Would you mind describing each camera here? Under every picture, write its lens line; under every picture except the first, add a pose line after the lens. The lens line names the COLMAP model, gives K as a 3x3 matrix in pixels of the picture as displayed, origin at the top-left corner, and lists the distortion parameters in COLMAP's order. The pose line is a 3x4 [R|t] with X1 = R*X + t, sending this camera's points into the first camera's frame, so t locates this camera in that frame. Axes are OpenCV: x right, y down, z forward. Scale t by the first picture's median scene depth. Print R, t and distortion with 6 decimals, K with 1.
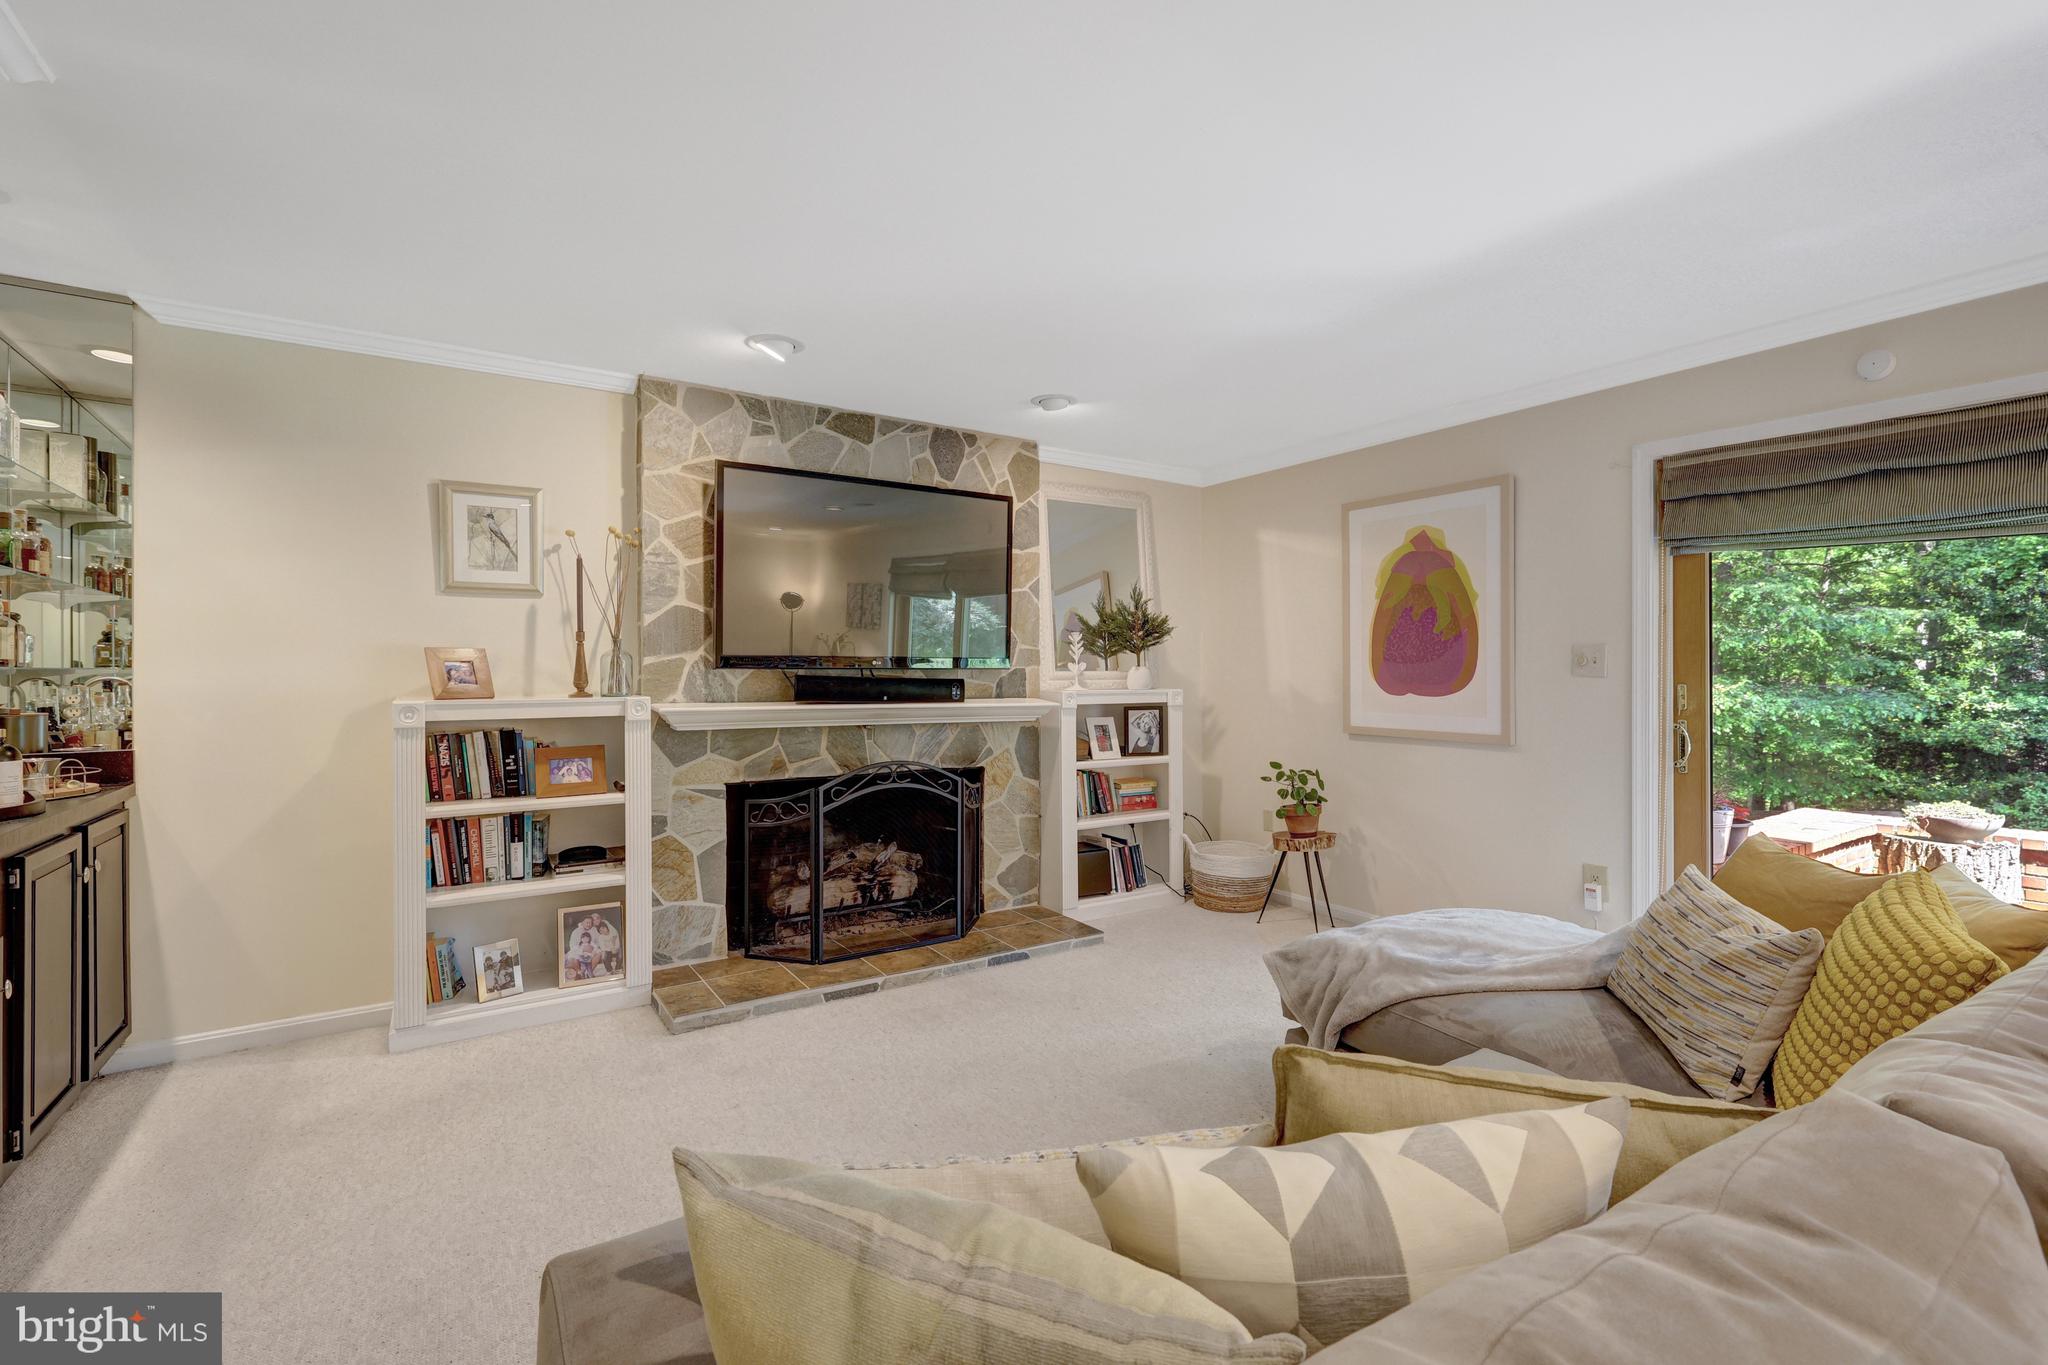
lens RADIAL K [[889.4, 0, 1020.4], [0, 889.4, 677.6], [0, 0, 1]] dist [-0.001248, 0.000575]
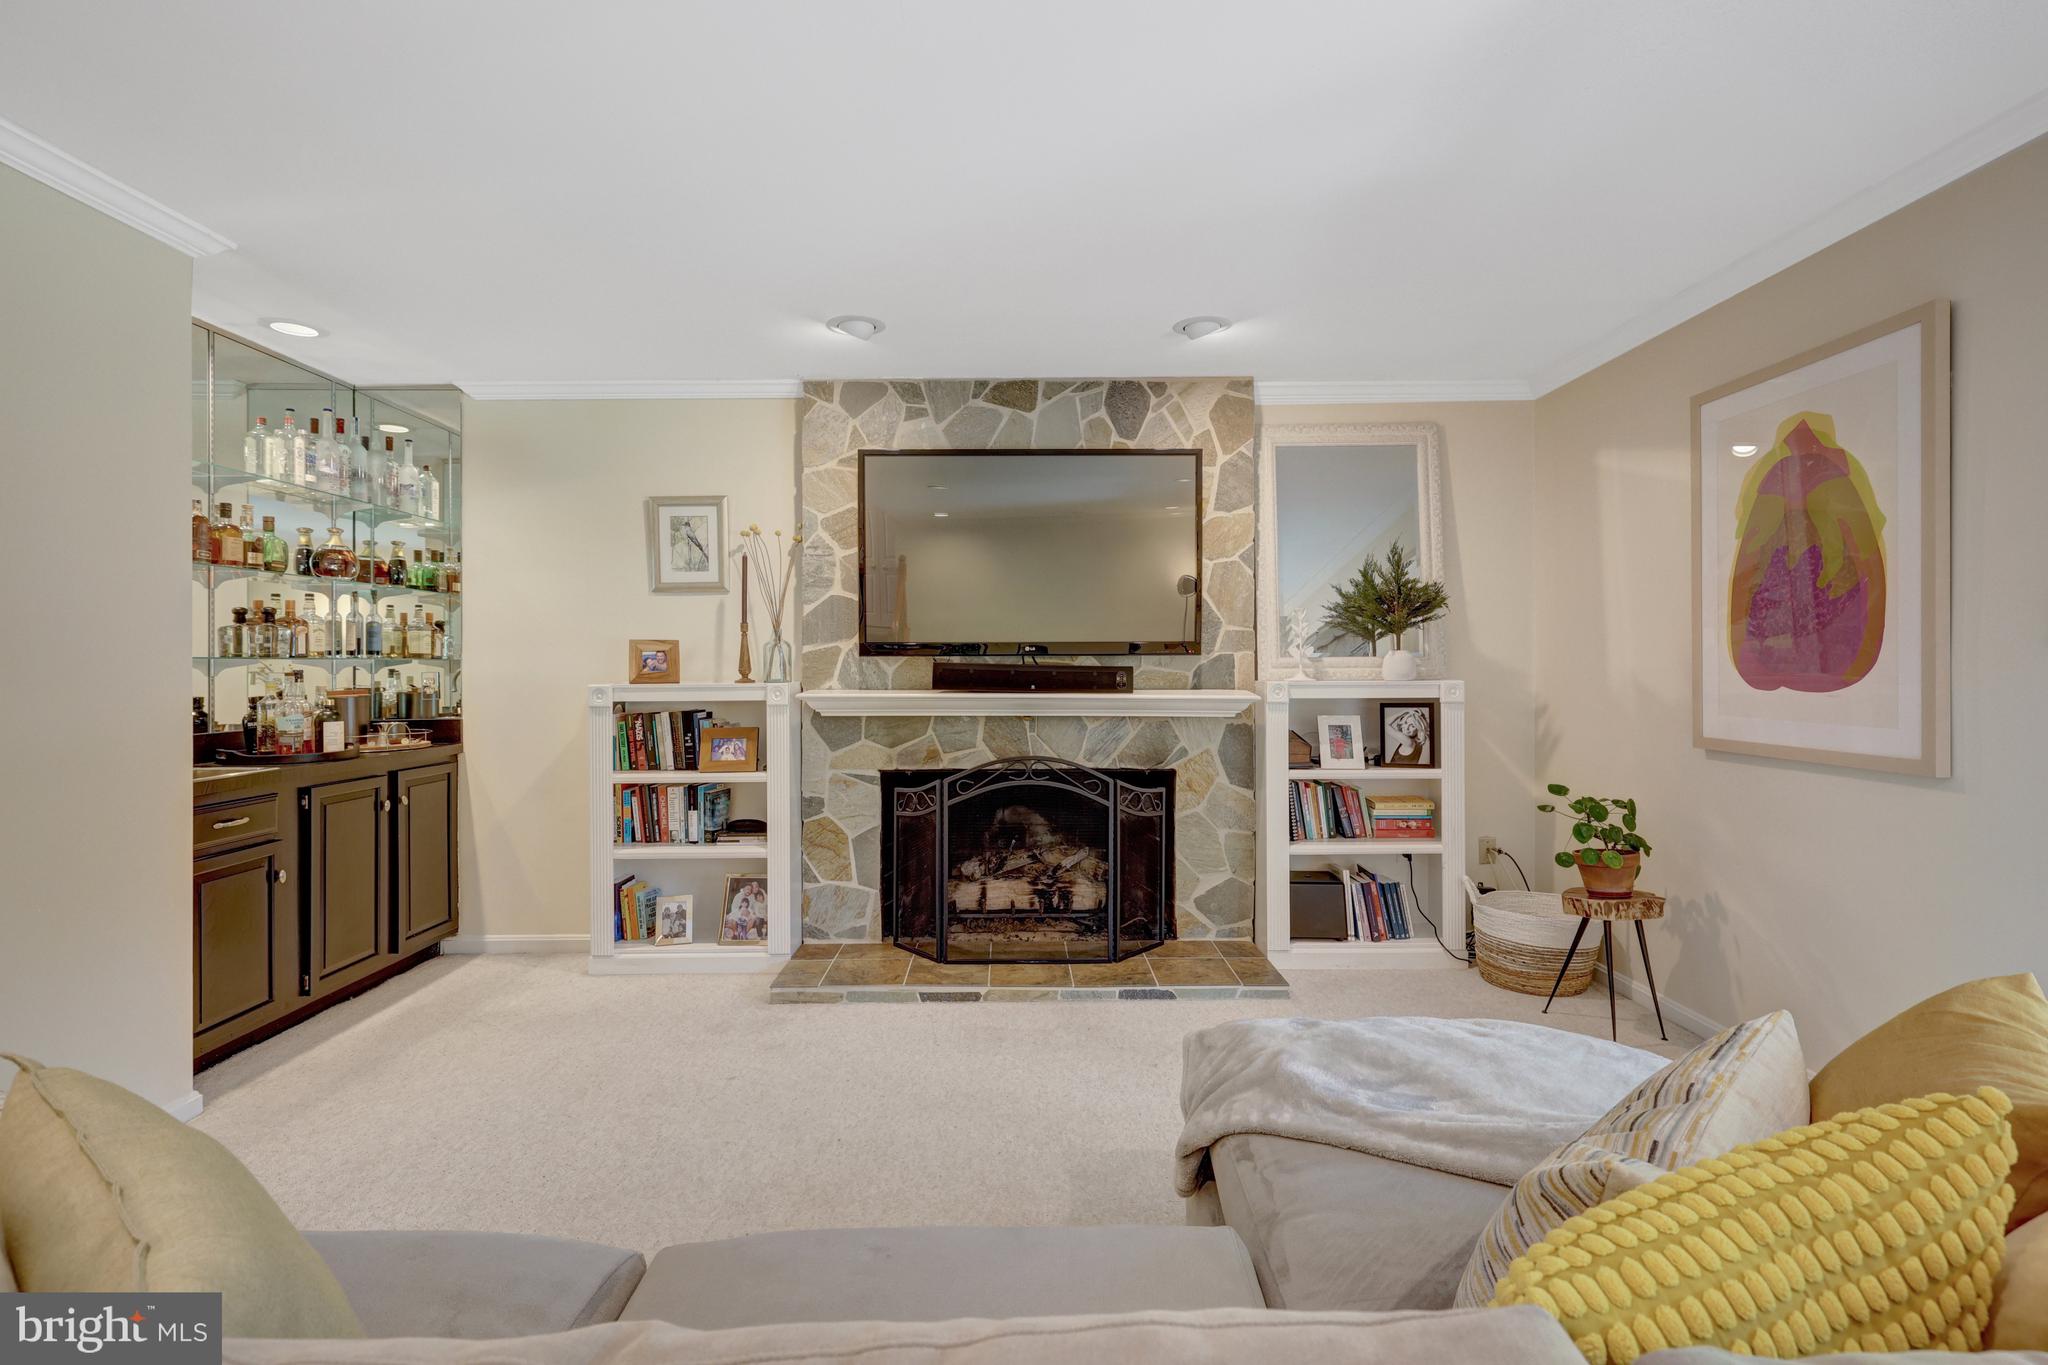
lens RADIAL K [[957.3, 0, 1036.3], [0, 957.3, 678.3], [0, 0, 1]] dist [0.000424, -0.001603]
pose [[0.845430, 0.002939, -0.534079, 0.380399], [-0.000030, 0.999985, 0.005455, 0.008785], [0.534087, -0.004596, 0.845417, 0.169894]]
